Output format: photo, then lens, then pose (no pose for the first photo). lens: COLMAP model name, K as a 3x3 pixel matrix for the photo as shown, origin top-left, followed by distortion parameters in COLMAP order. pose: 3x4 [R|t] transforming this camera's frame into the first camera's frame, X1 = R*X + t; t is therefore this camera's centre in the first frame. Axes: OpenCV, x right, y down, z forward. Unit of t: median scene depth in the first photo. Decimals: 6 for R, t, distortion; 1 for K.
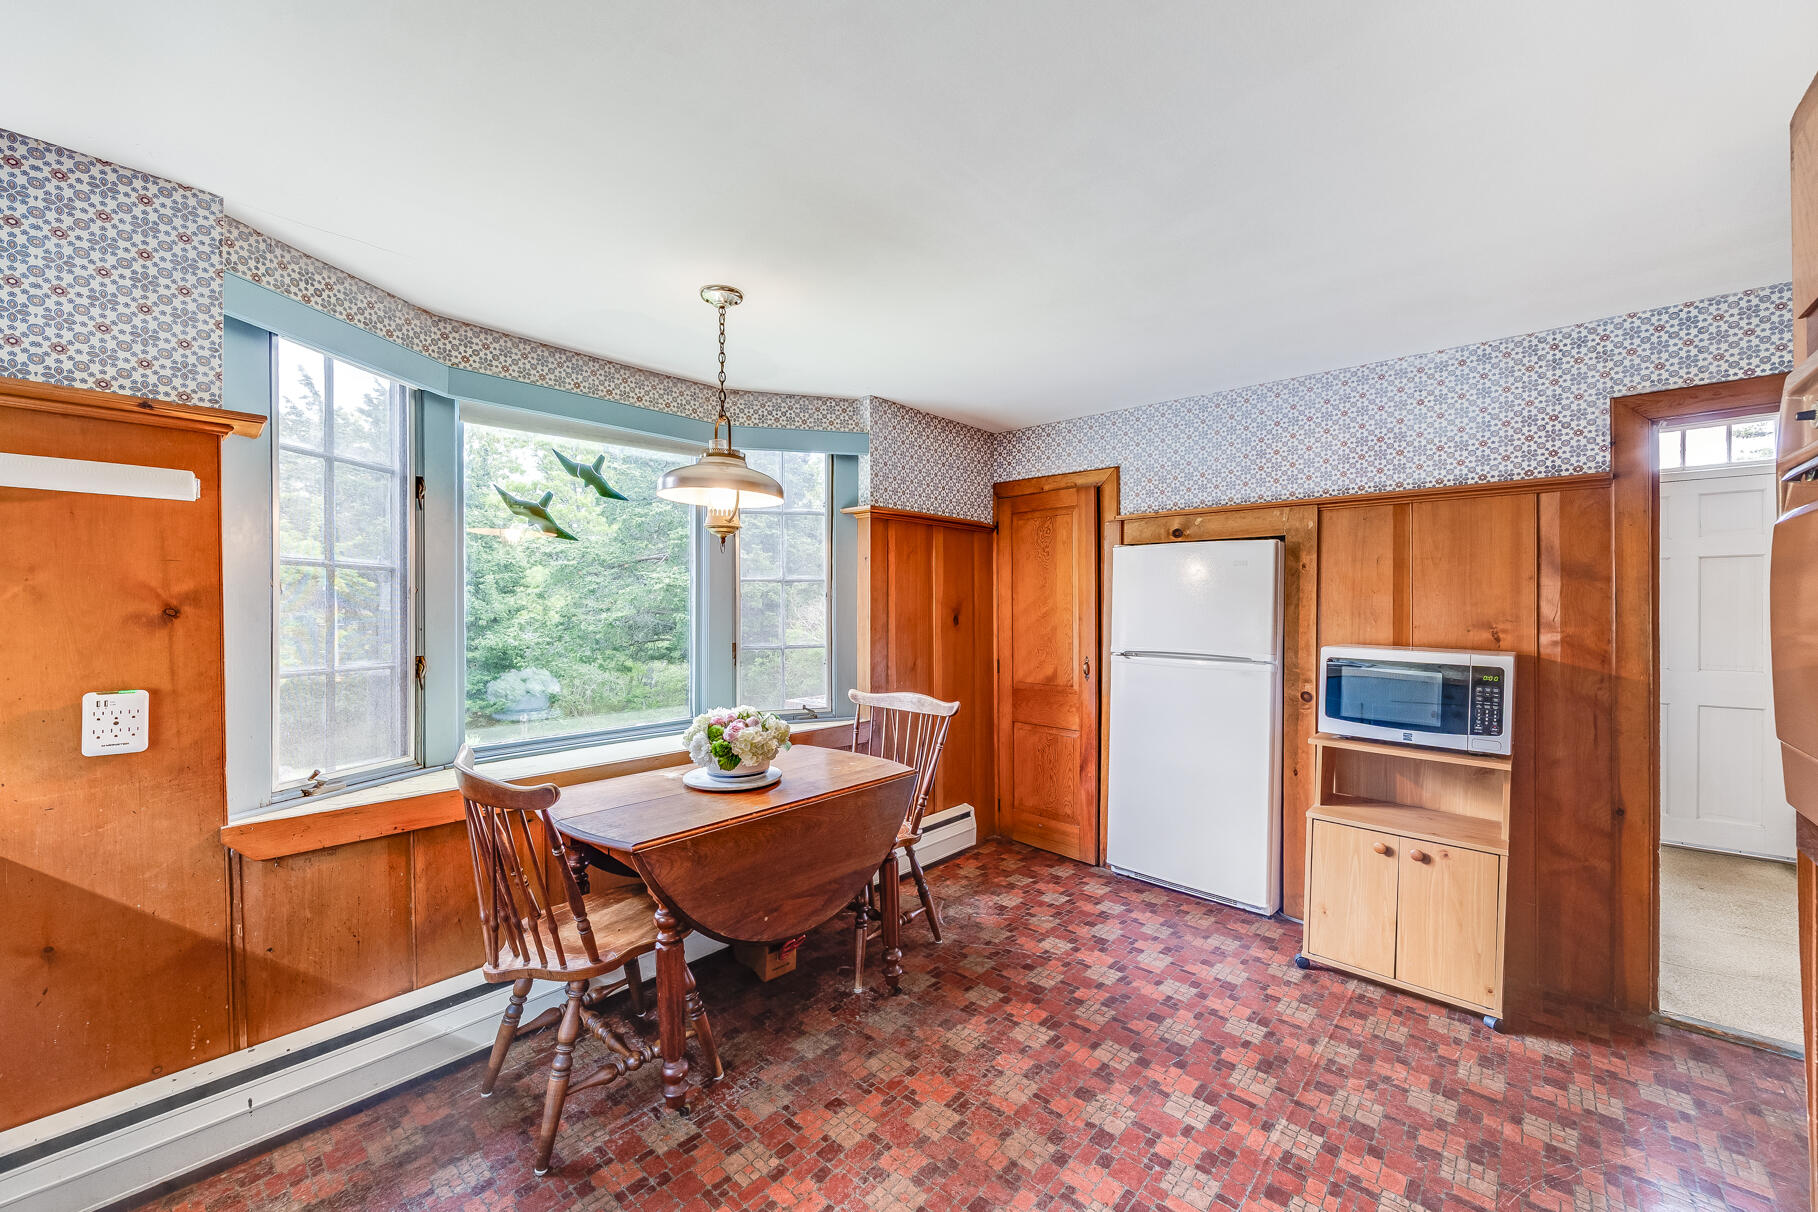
lens RADIAL K [[698.6, 0, 906.6], [0, 698.6, 613.3], [0, 0, 1]] dist [-0.000994, -0.000244]
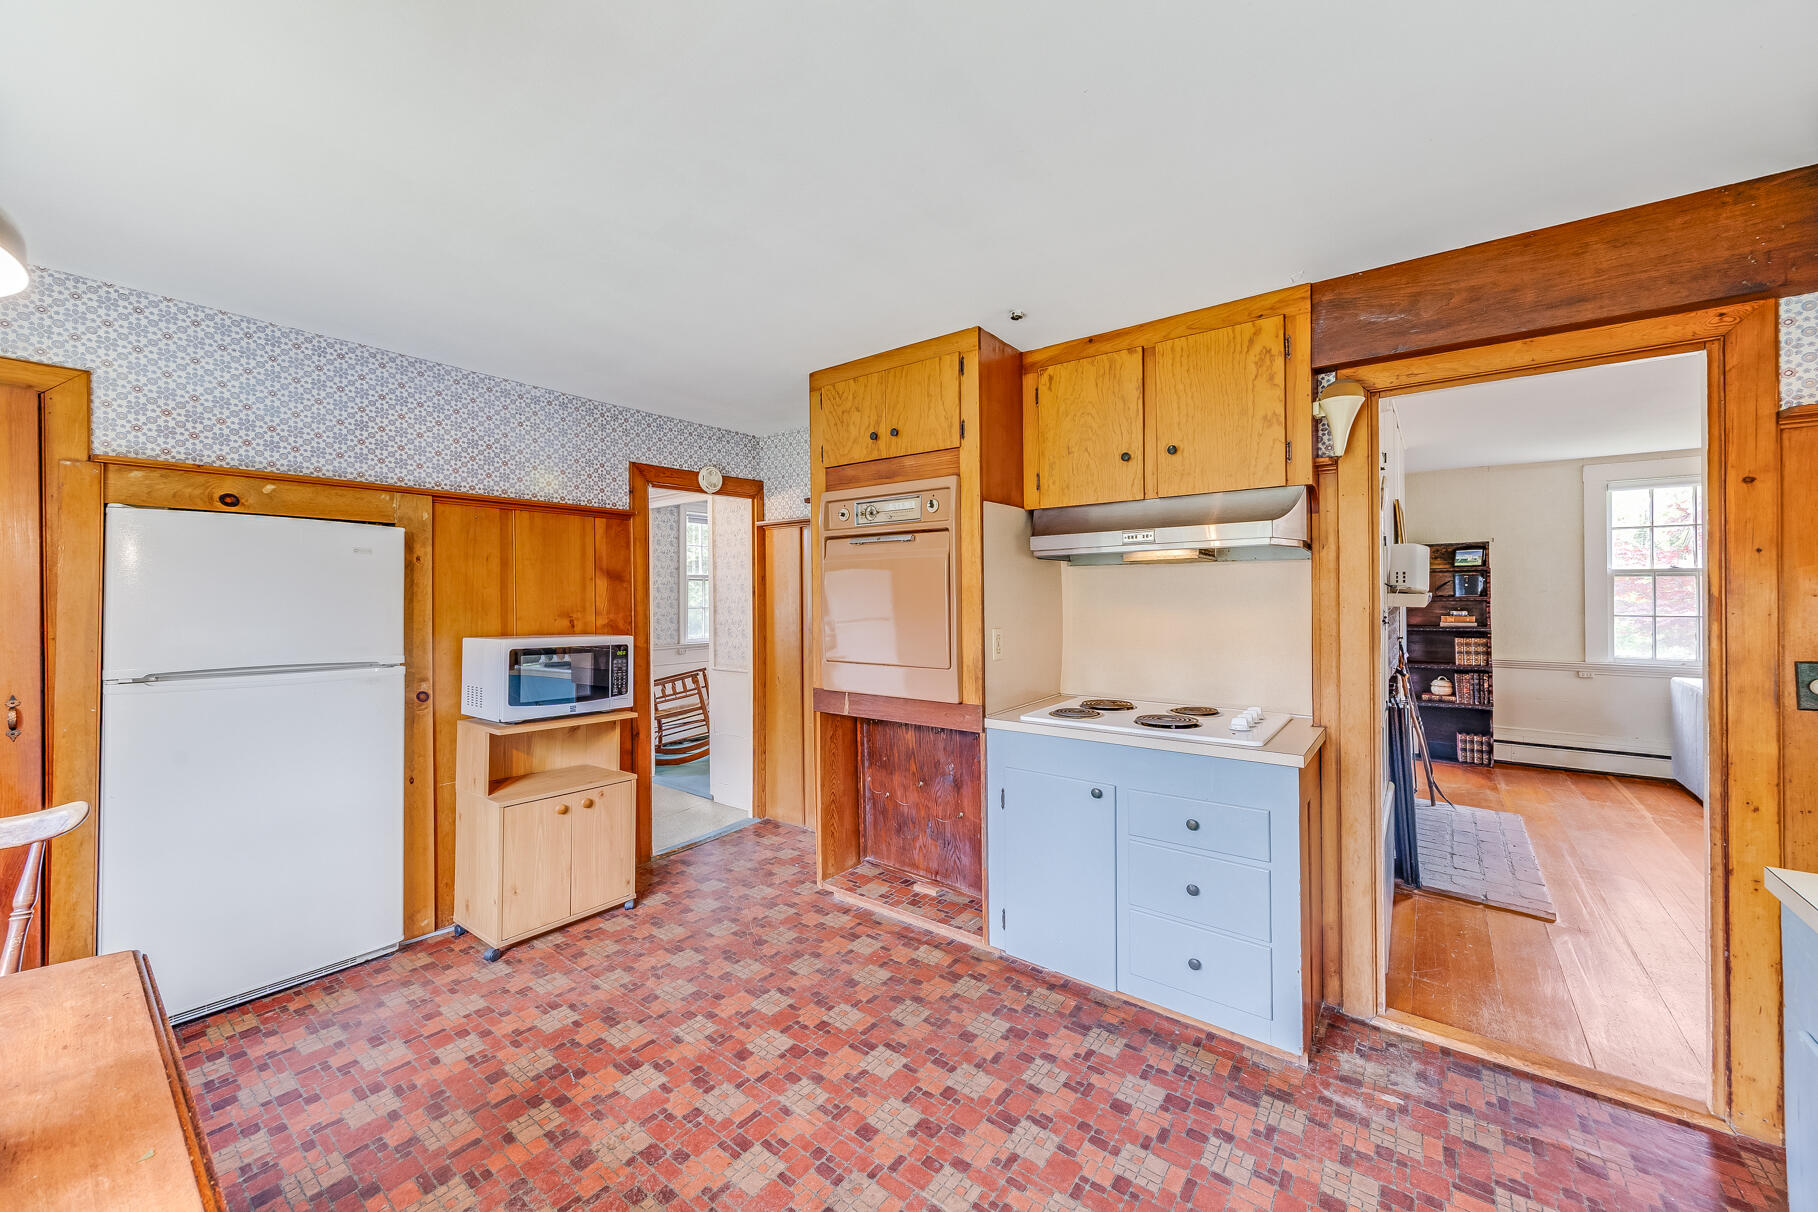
lens RADIAL K [[688.7, 0, 910.0], [0, 688.7, 586.1], [0, 0, 1]] dist [0.000309, -0.000165]
pose [[-0.090202, 0.010341, 0.995870, -0.434918], [0.010637, 0.999899, -0.009419, -0.015162], [-0.995867, 0.009743, -0.090302, 0.438980]]
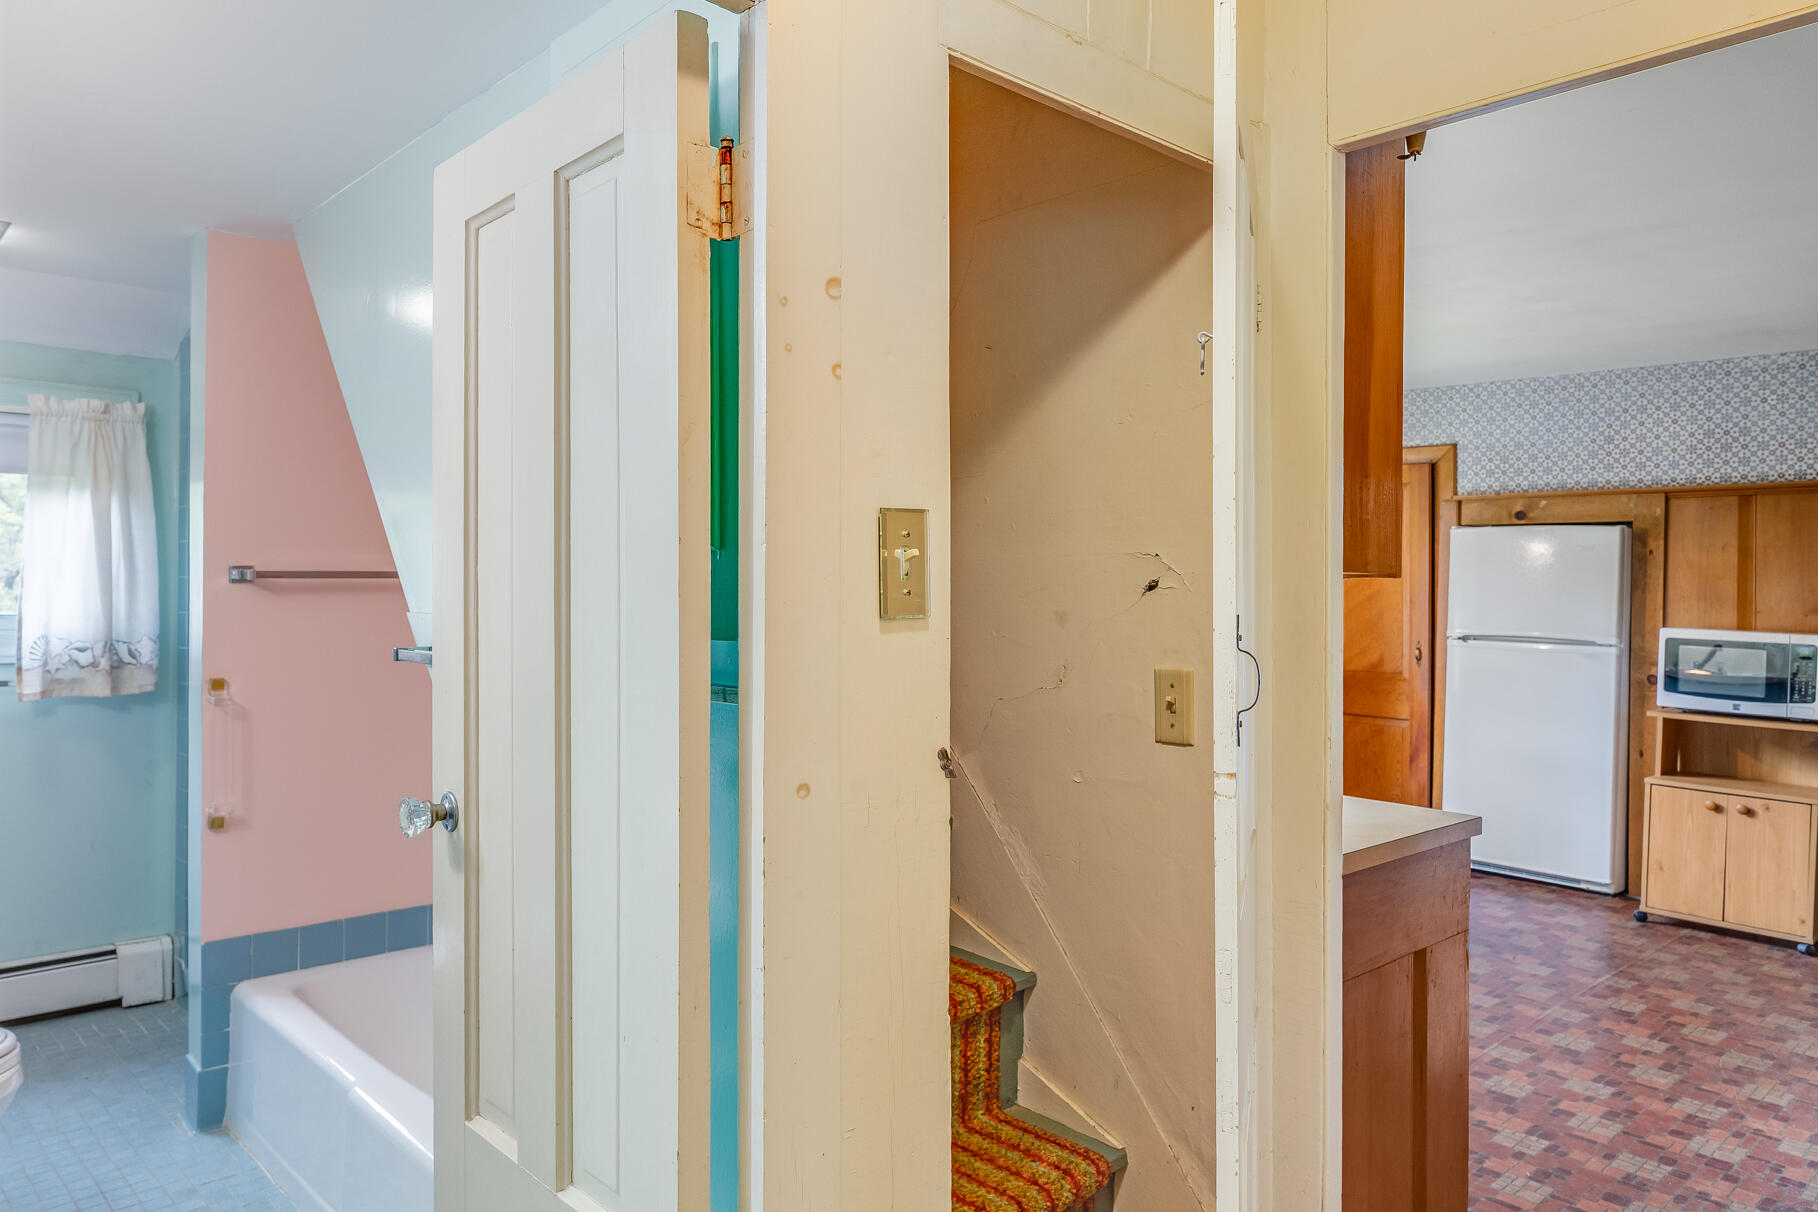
lens RADIAL K [[1203.3, 0, 880.8], [0, 1203.3, 596.1], [0, 0, 1]] dist [-0.008230, -0.000671]
pose [[0.995461, 0.009191, -0.094727, -0.403691], [-0.009093, 0.999958, 0.001472, 0.004732], [0.094737, -0.000604, 0.995502, -0.891800]]
